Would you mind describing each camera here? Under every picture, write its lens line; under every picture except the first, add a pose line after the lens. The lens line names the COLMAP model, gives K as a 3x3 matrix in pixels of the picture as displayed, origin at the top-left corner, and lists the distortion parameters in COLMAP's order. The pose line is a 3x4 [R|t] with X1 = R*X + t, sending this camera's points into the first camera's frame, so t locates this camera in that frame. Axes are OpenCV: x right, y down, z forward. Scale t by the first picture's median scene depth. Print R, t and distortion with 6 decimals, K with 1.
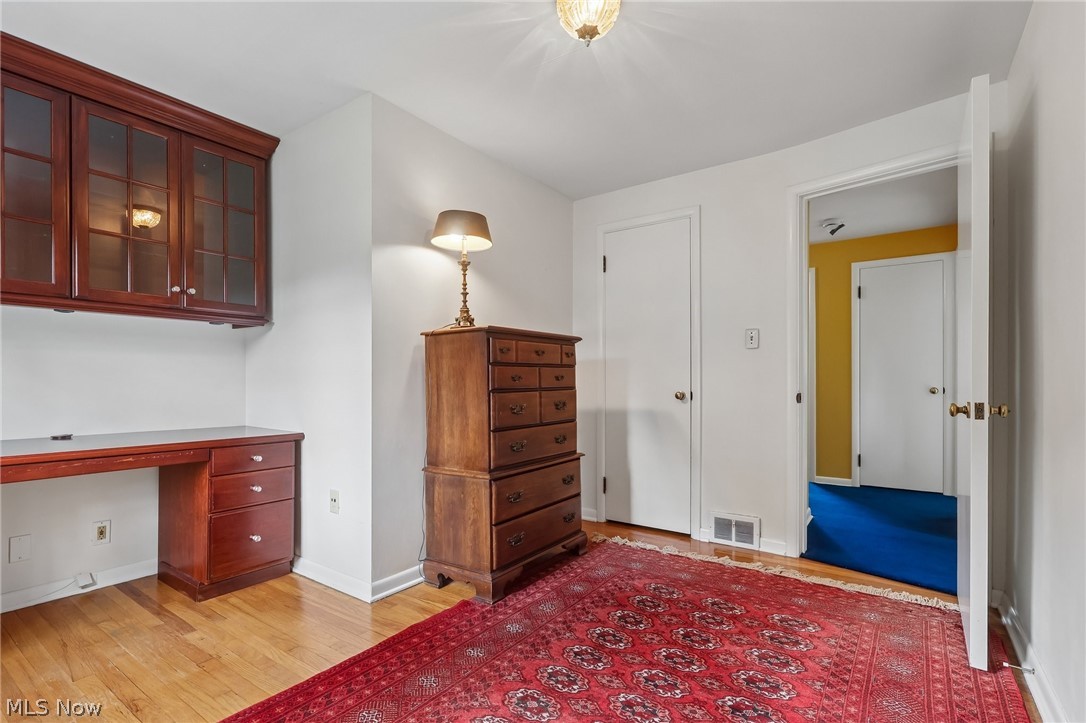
lens RADIAL K [[510.2, 0, 548.9], [0, 510.2, 384.8], [0, 0, 1]] dist [-0.003418, 0.001147]
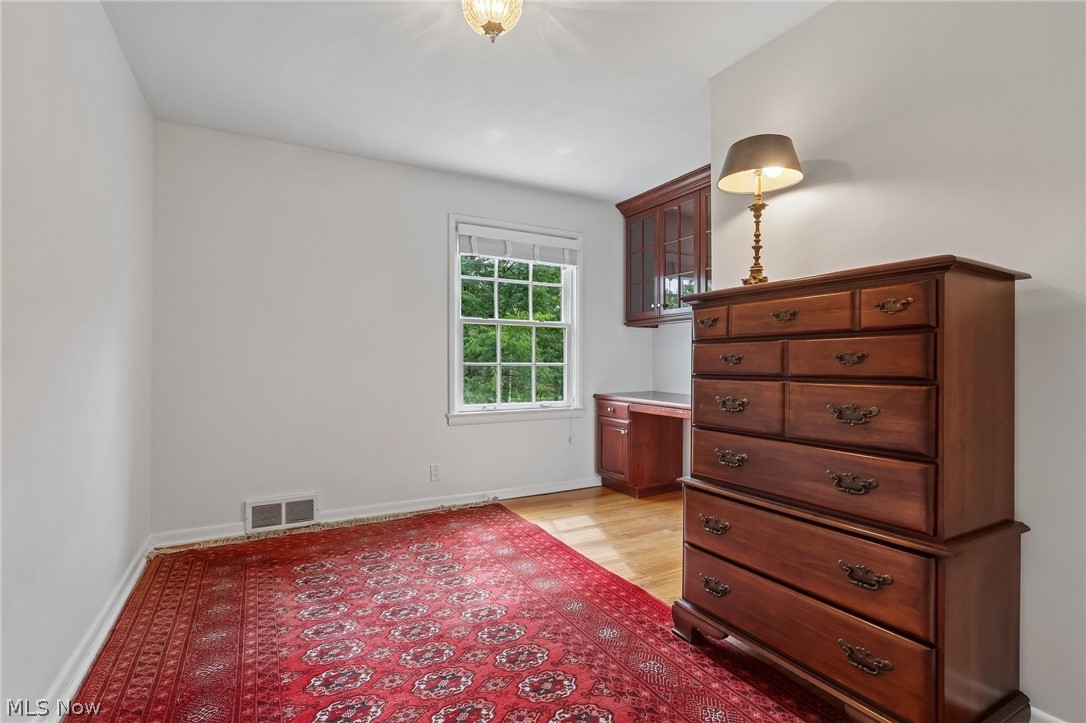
lens RADIAL K [[510.2, 0, 541.3], [0, 510.2, 372.1], [0, 0, 1]] dist [-0.003418, 0.001147]
pose [[-0.449065, 0.013057, -0.893404, 0.707988], [-0.003764, 0.999857, 0.016505, -0.007111], [0.893491, 0.010775, -0.448951, 1.145751]]
